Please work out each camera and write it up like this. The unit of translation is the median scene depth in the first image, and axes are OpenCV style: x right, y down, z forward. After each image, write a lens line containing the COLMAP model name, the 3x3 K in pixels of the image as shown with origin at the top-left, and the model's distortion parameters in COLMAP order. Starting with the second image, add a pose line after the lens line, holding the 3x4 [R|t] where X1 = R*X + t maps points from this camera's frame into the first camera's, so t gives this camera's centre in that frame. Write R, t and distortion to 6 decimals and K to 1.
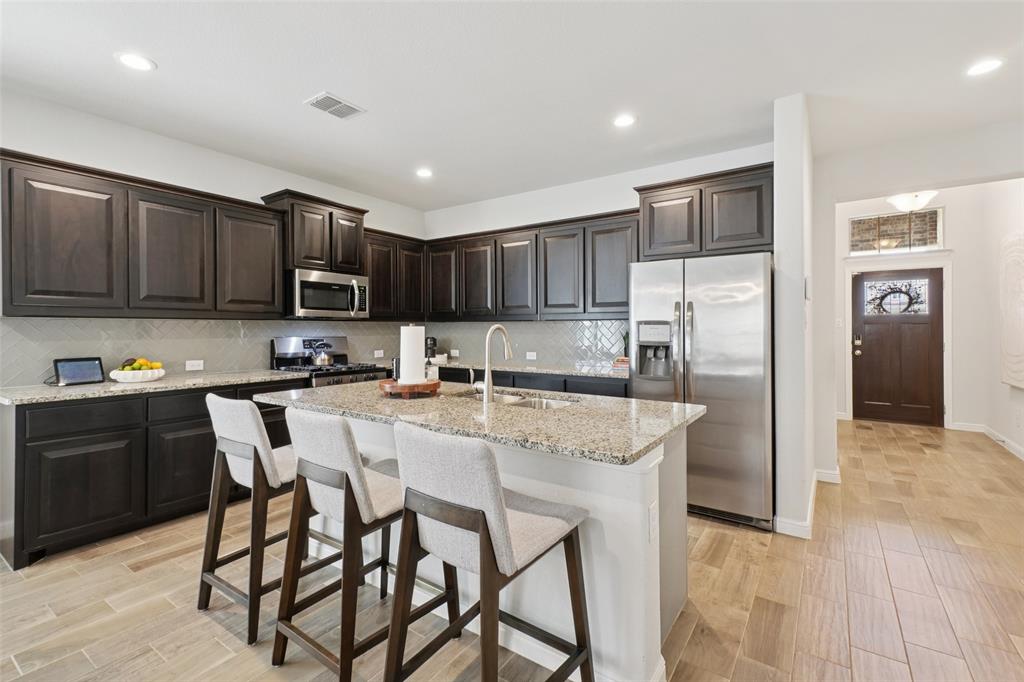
lens RADIAL K [[461.1, 0, 512.8], [0, 461.1, 328.0], [0, 0, 1]] dist [-0.000774, -0.000066]
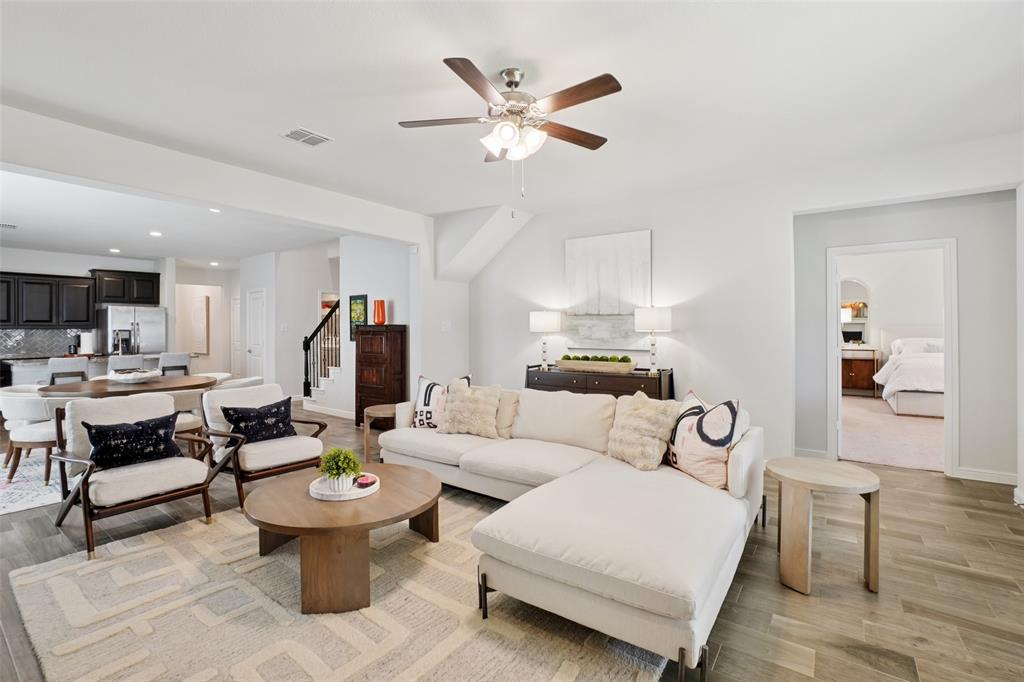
lens RADIAL K [[457.8, 0, 507.3], [0, 457.8, 335.3], [0, 0, 1]] dist [-0.050744, 0.012853]
pose [[0.031663, -0.015264, 0.999382, -1.765775], [0.007150, 0.999861, 0.015045, -0.005288], [-0.999473, 0.006670, 0.031768, -1.017409]]
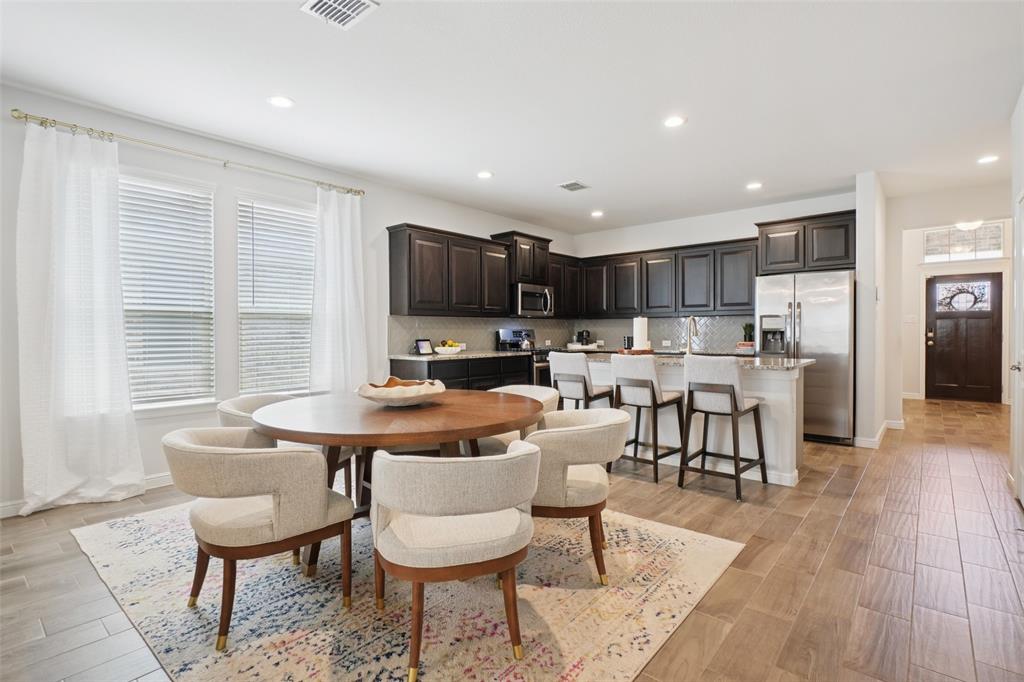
lens RADIAL K [[495.0, 0, 499.5], [0, 495.0, 342.5], [0, 0, 1]] dist [-0.031725, -0.000093]
pose [[0.992315, -0.002778, -0.123707, -0.336451], [0.005332, 0.999779, 0.020320, 0.032473], [0.123623, -0.020824, 0.992111, -0.618761]]
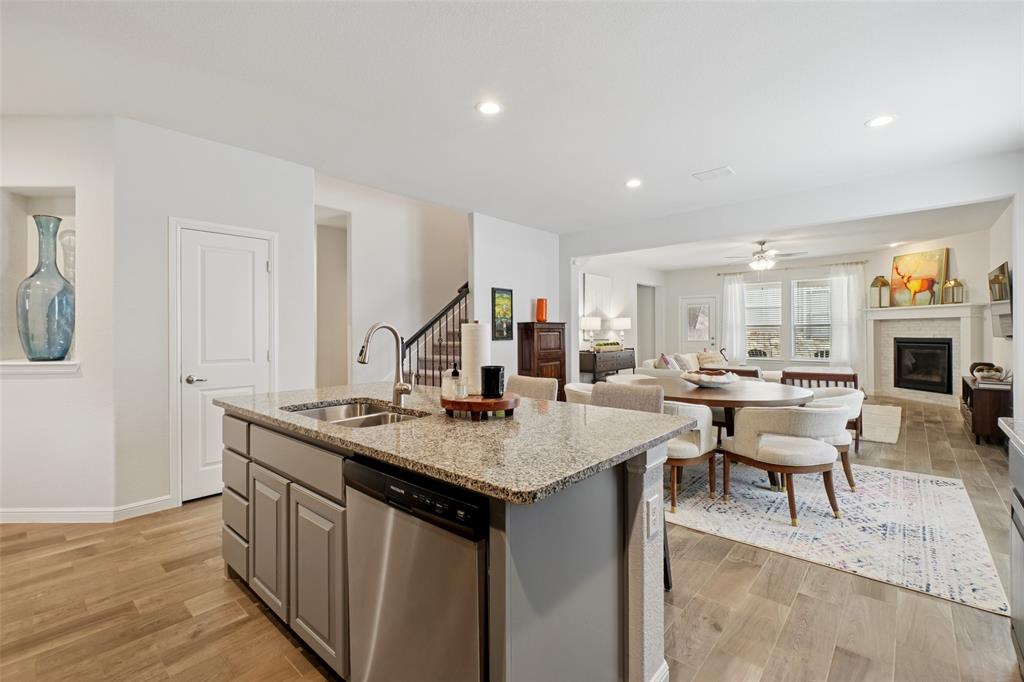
lens RADIAL K [[450.2, 0, 511.9], [0, 450.2, 331.2], [0, 0, 1]] dist [-0.000618, -0.000031]
pose [[-0.992853, 0.003504, 0.119289, -0.241077], [0.003809, 0.999990, 0.002332, 0.005472], [-0.119280, 0.002770, -0.992857, 1.137081]]
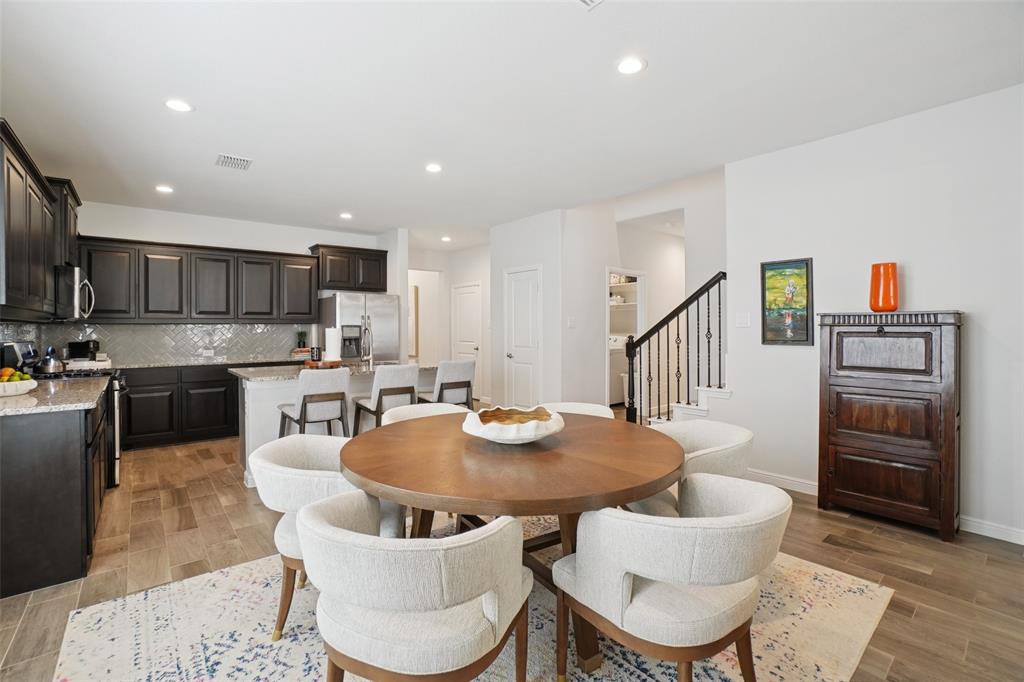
lens RADIAL K [[457.8, 0, 507.3], [0, 457.8, 335.3], [0, 0, 1]] dist [-0.050744, 0.012853]
pose [[0.270969, -0.016795, 0.962441, -1.099347], [0.007298, 0.999855, 0.015393, 0.001385], [-0.962560, 0.002853, 0.271053, -0.078476]]
